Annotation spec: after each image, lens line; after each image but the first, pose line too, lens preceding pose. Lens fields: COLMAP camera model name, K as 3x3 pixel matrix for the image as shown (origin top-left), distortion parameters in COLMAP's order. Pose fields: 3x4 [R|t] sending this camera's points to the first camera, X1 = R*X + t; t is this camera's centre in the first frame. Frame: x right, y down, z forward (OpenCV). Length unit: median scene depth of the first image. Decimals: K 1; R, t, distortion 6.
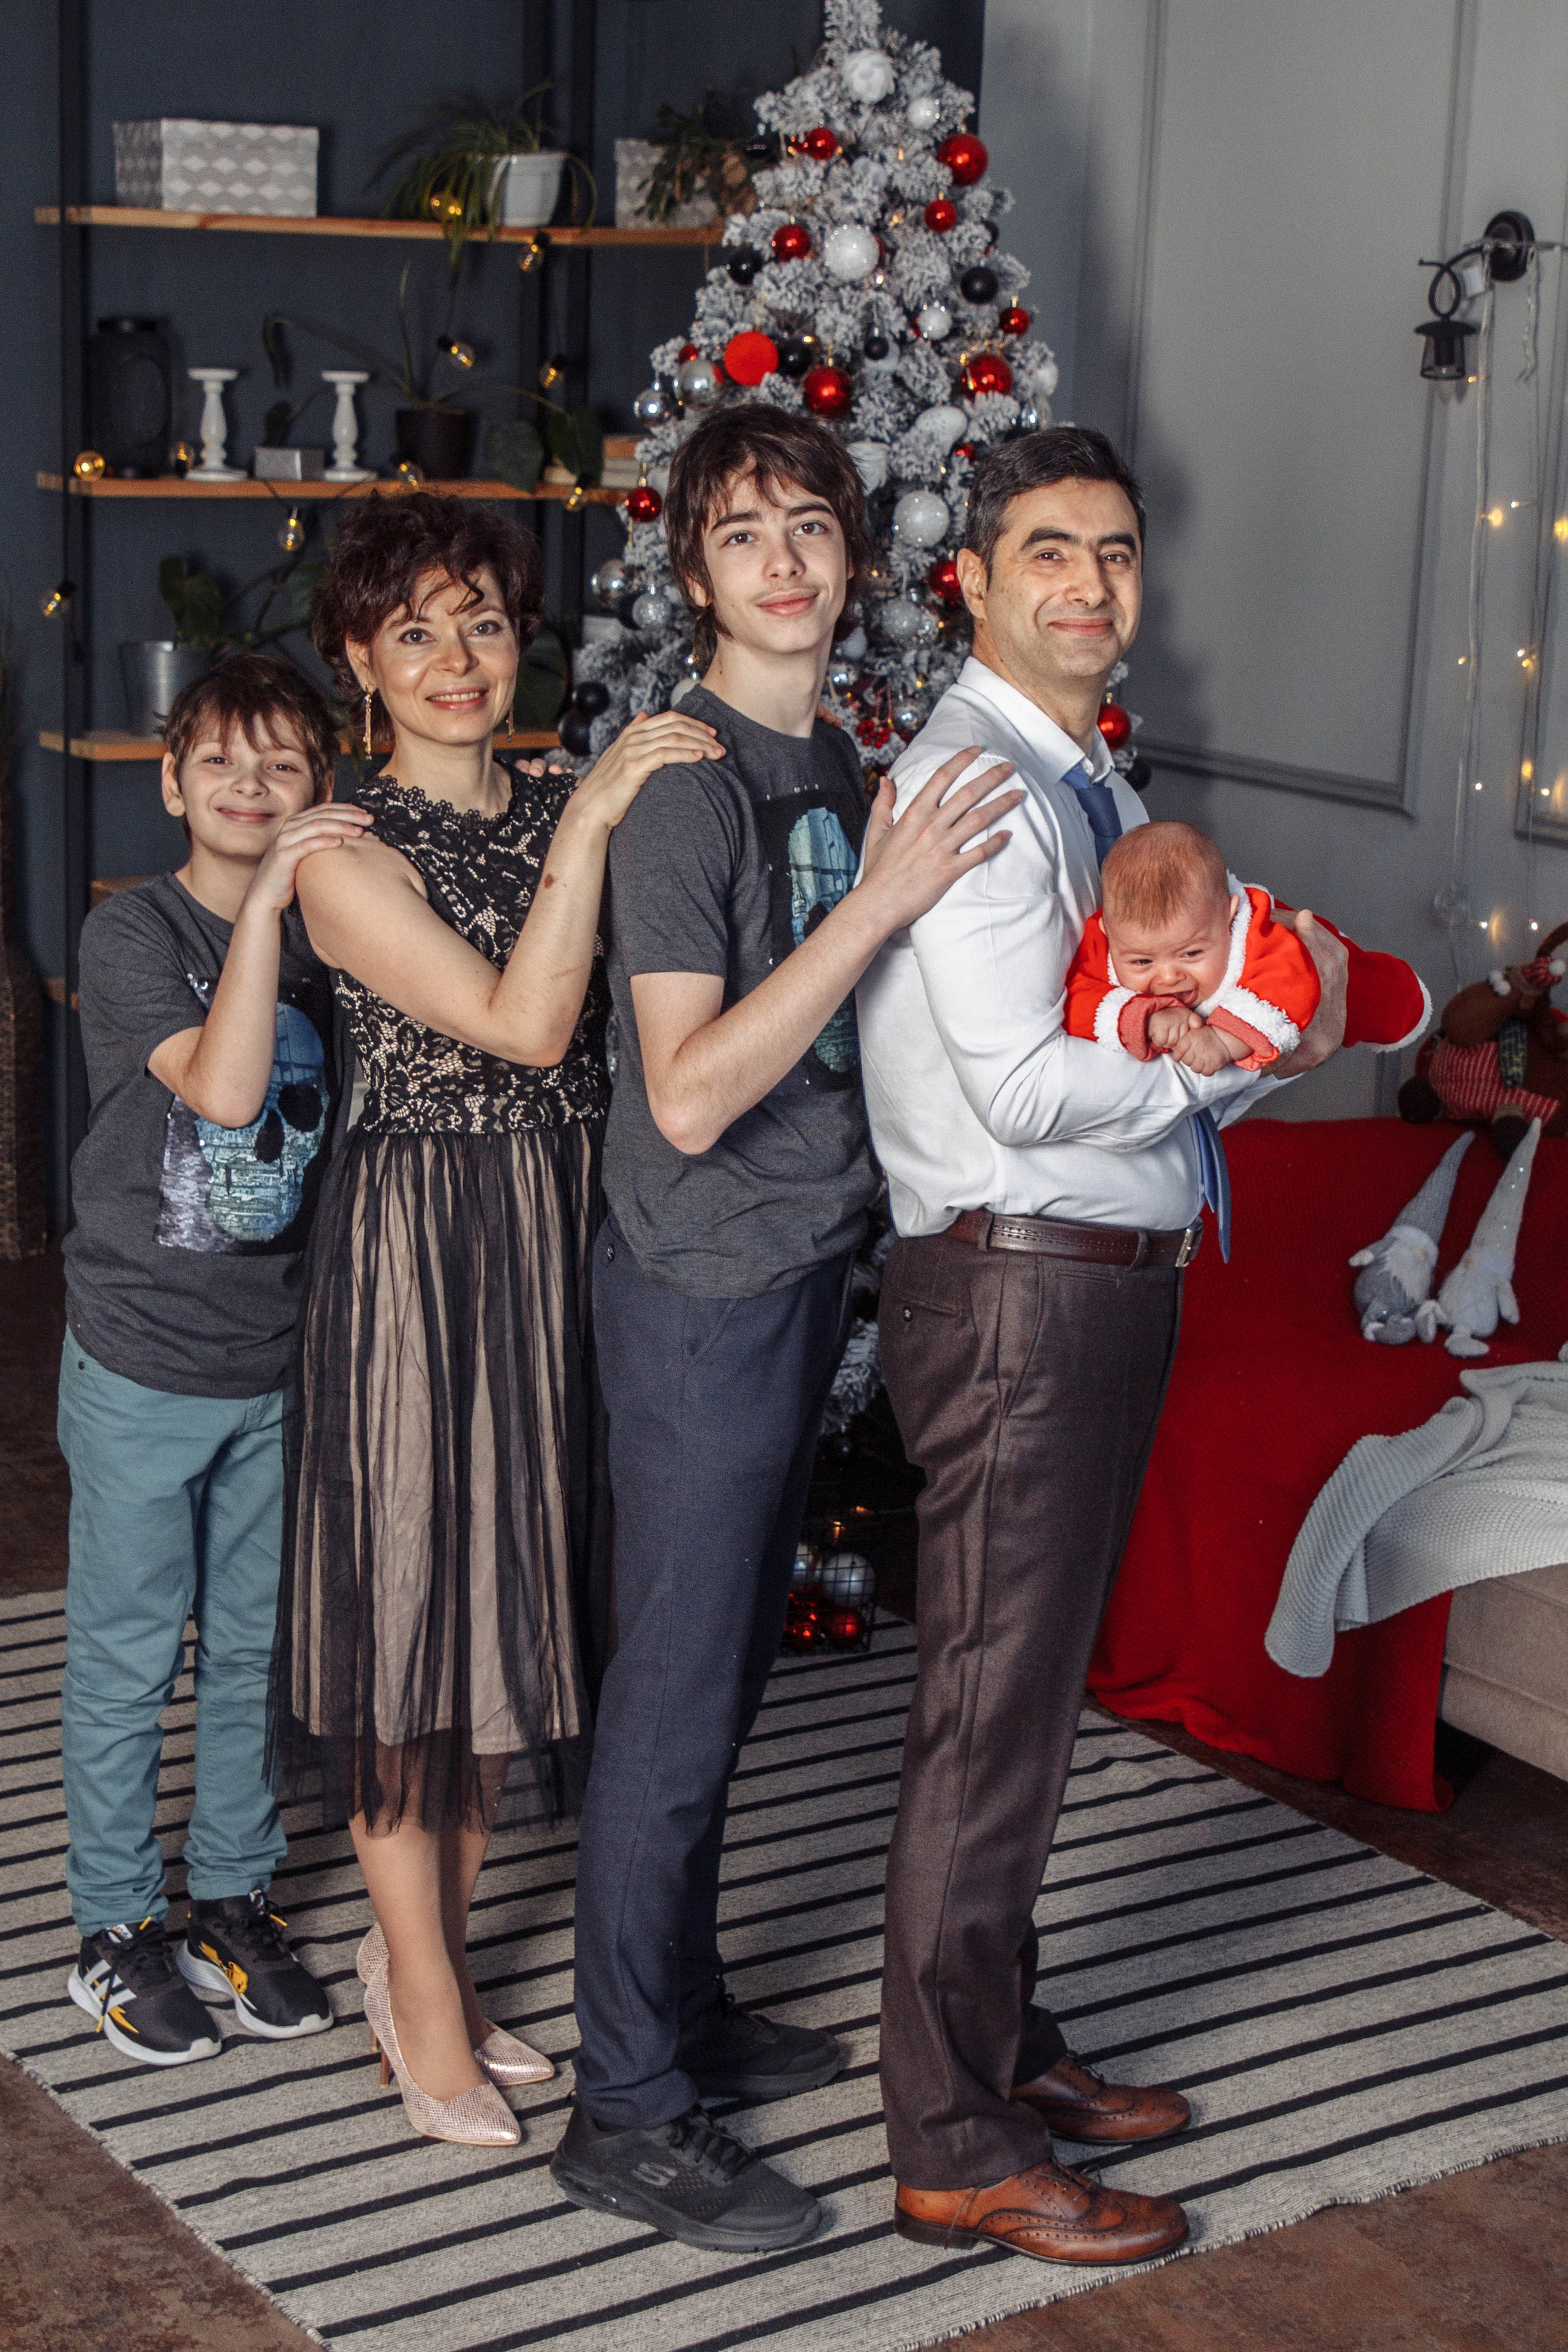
lens RADIAL K [[3633.1, 0, 792.2], [0, 3633.1, 1227.7], [0, 0, 1]] dist [-0.017925, 0.061788]
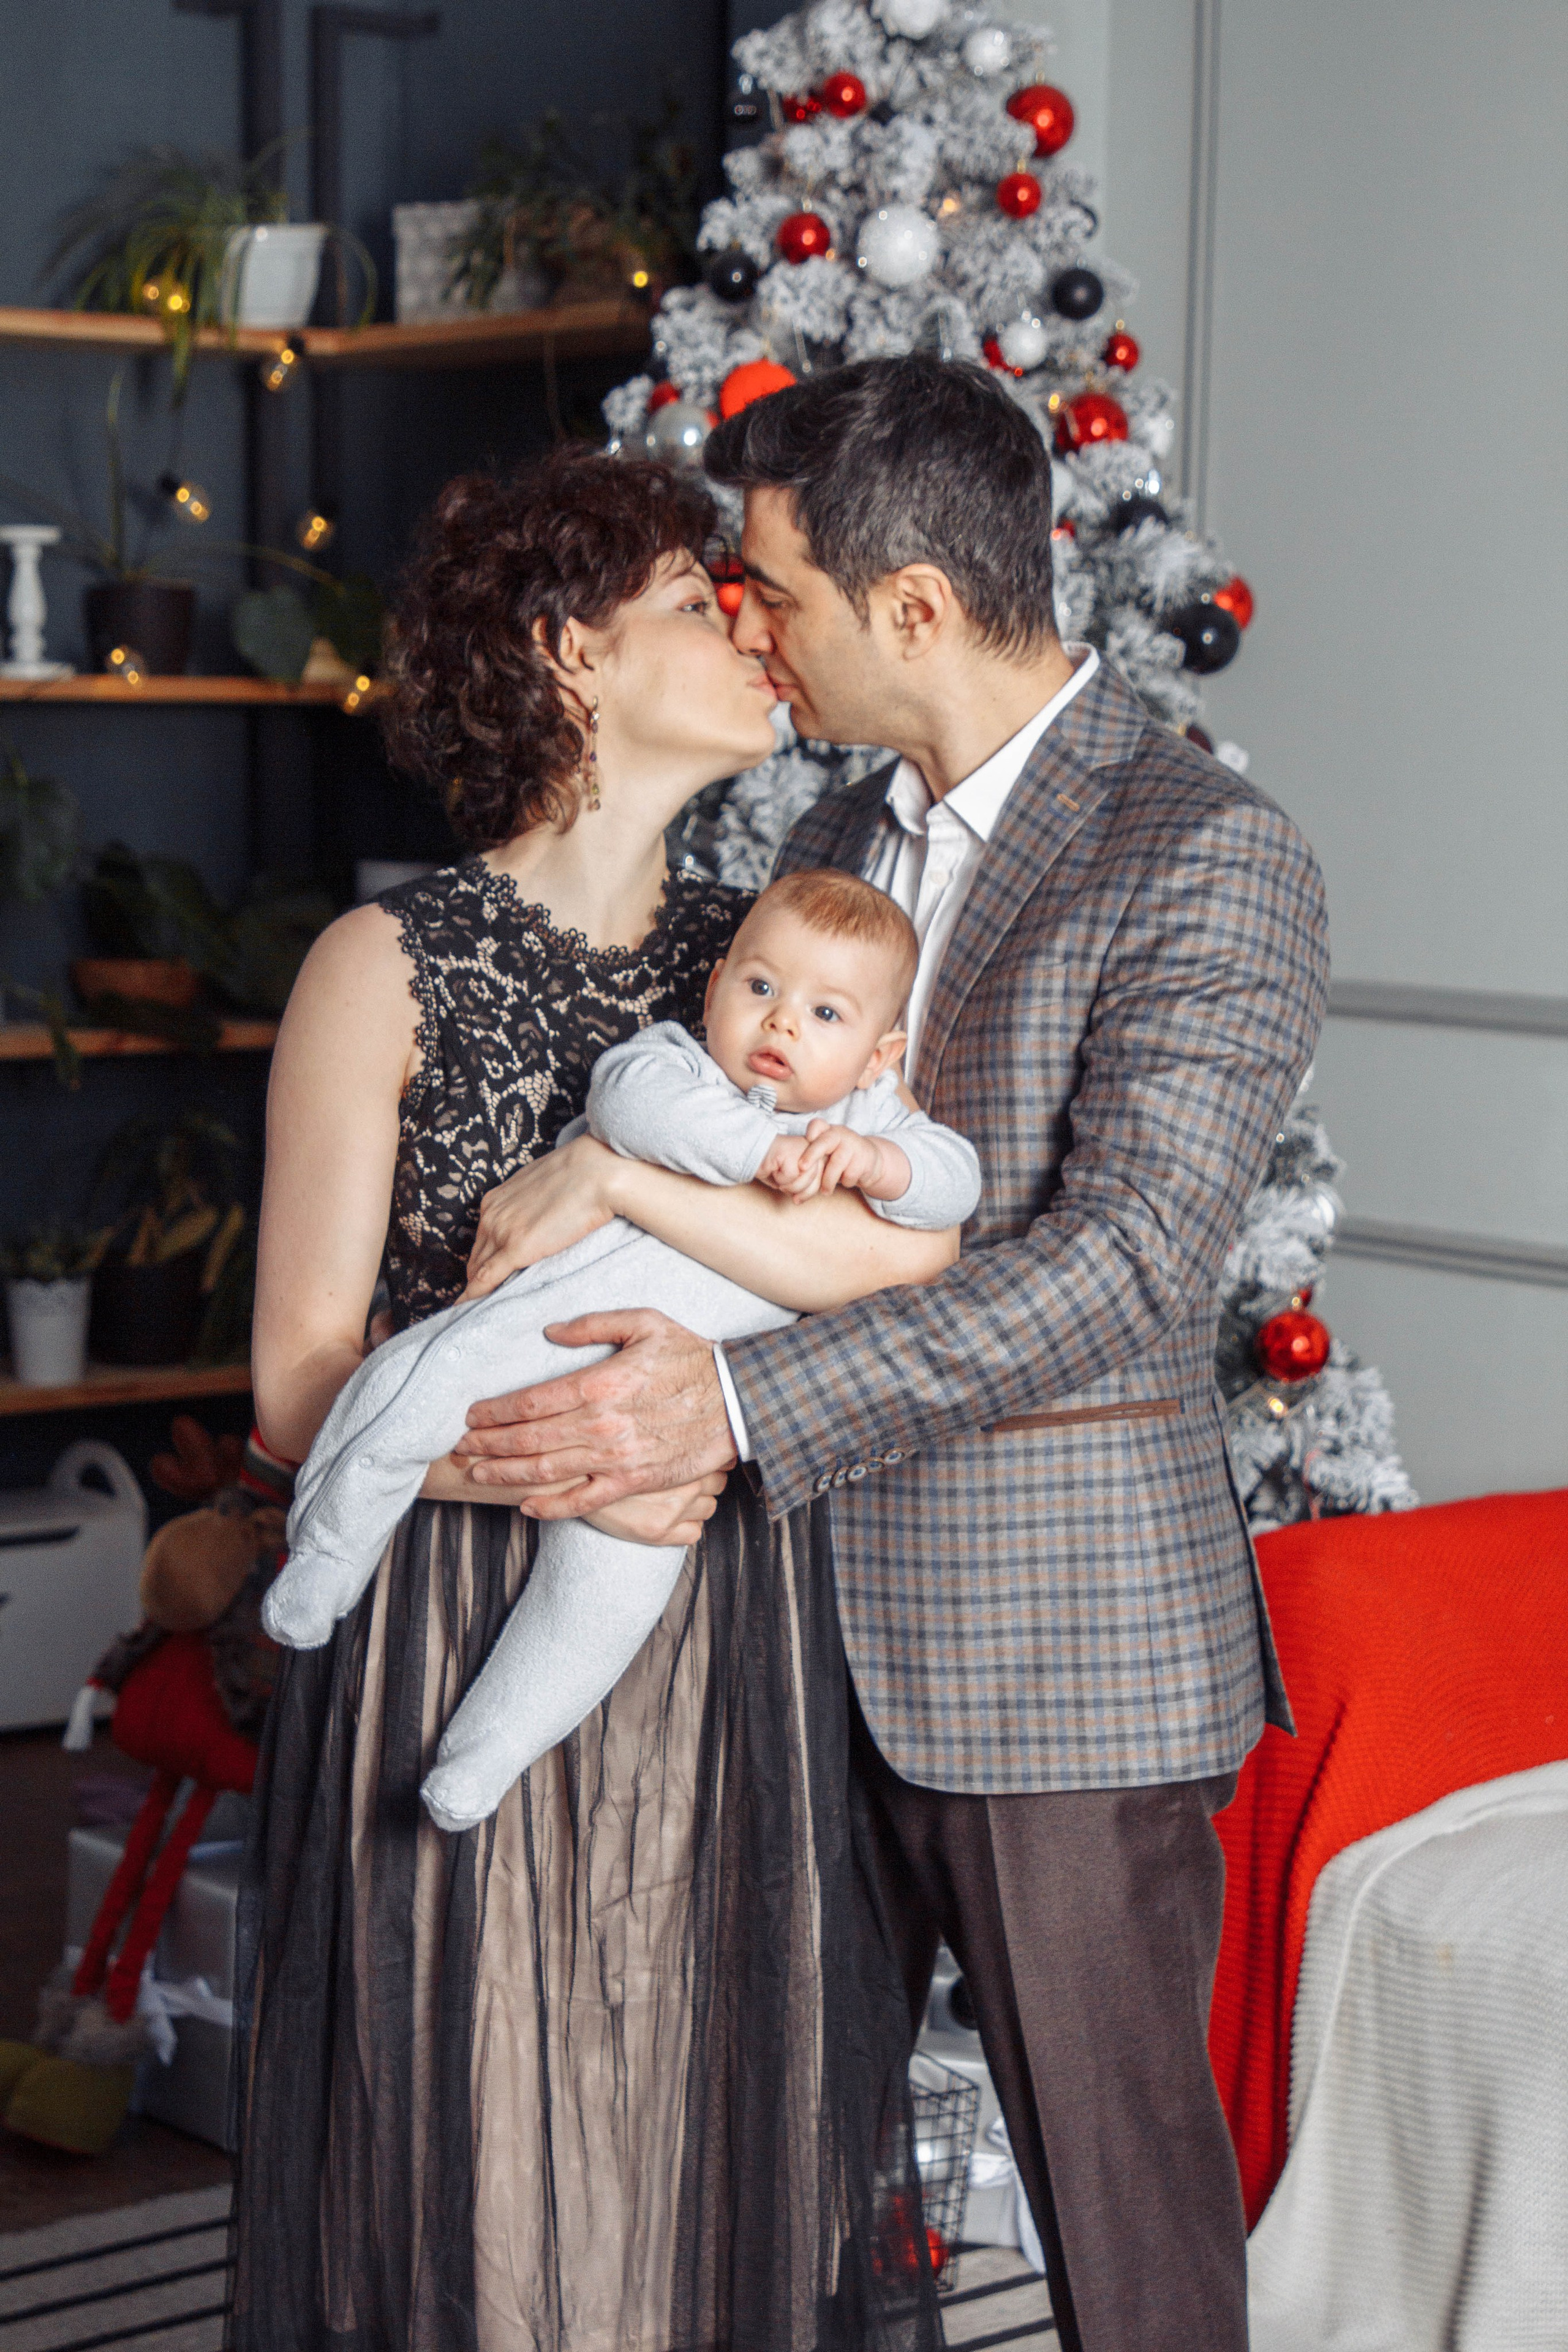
lens RADIAL K [[4560.4, 0, 789.5], [0, 4560.4, 1217.0], [0, 0, 1]] dist [0.103172, 0.096754]
pose [[0.995217, -0.032887, 0.091987, -0.088908], [0.043348, 0.992517, -0.114150, 0.012939], [-0.087545, 0.117591, 0.989196, 0.157496]]
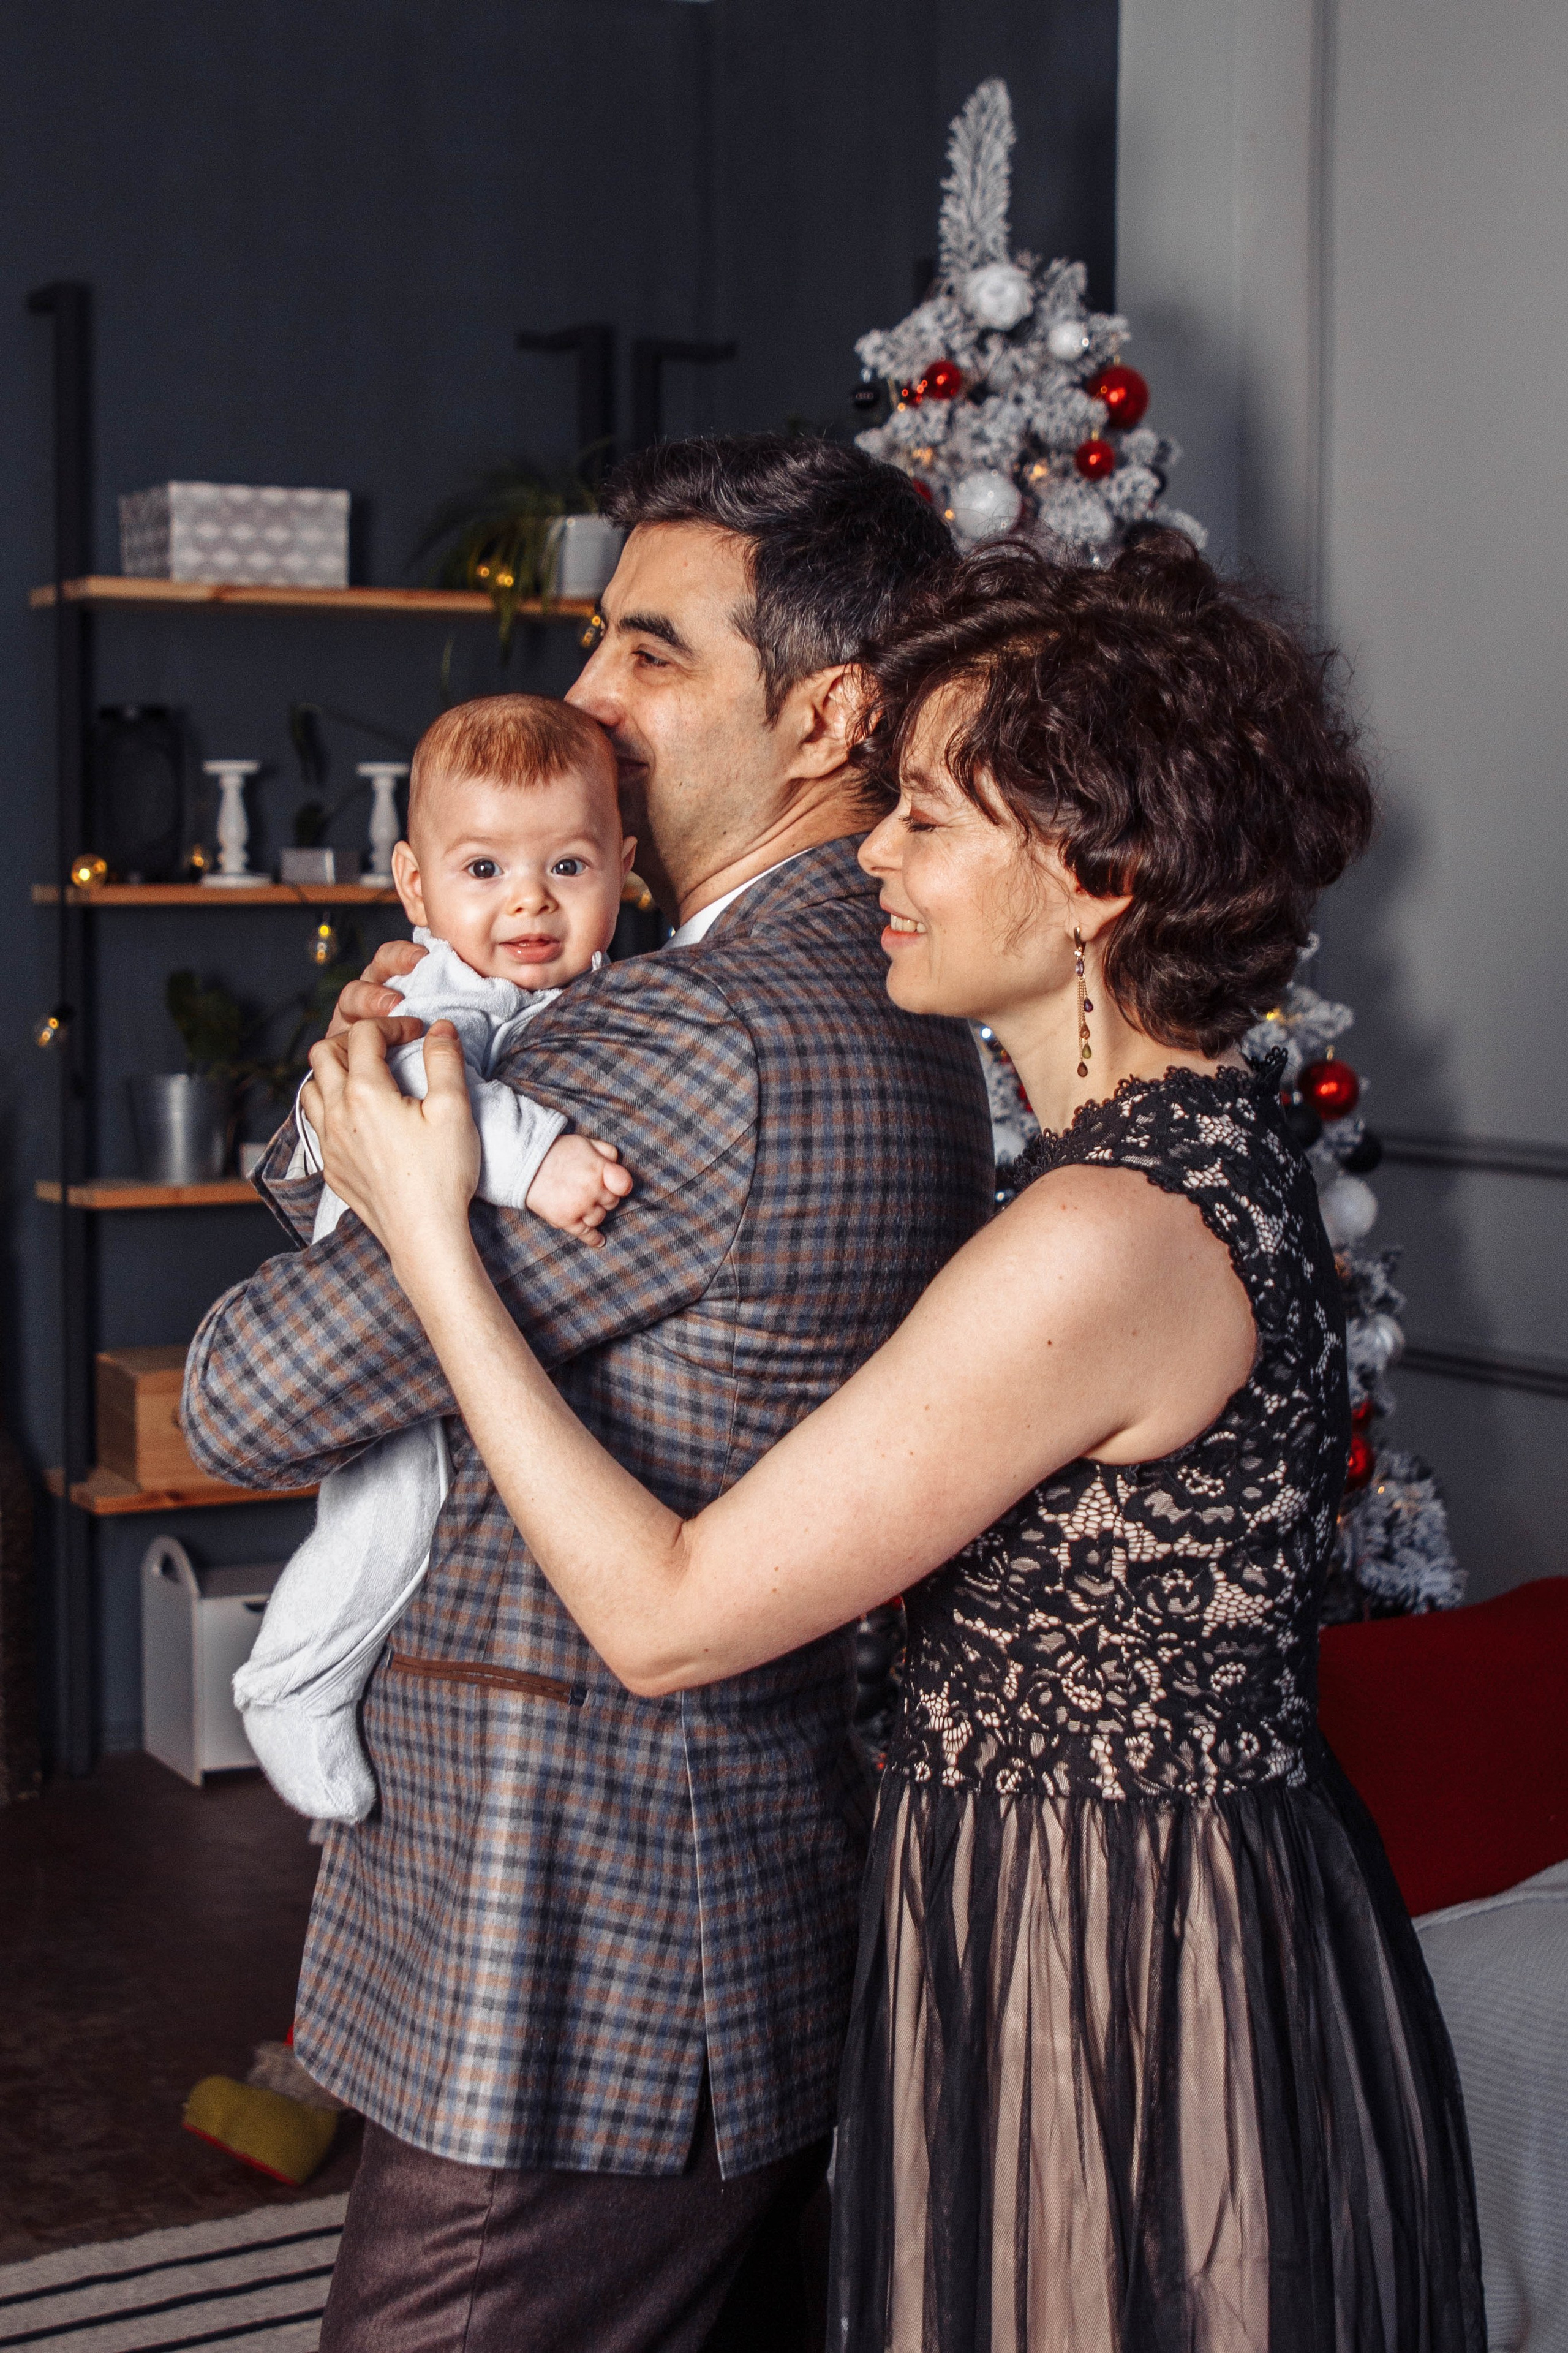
lens RADIAL K [[3607.3, 0, 722.6], [0, 3607.3, 1111.2], [0, 0, 1]] dist [-0.027937, 0.000843]
pose [[0.998612, -0.034529, -0.039780, -0.014323], [0.027256, 0.984942, -0.170726, -0.003673], [0.045076, 0.169404, 0.984515, 0.234432]]
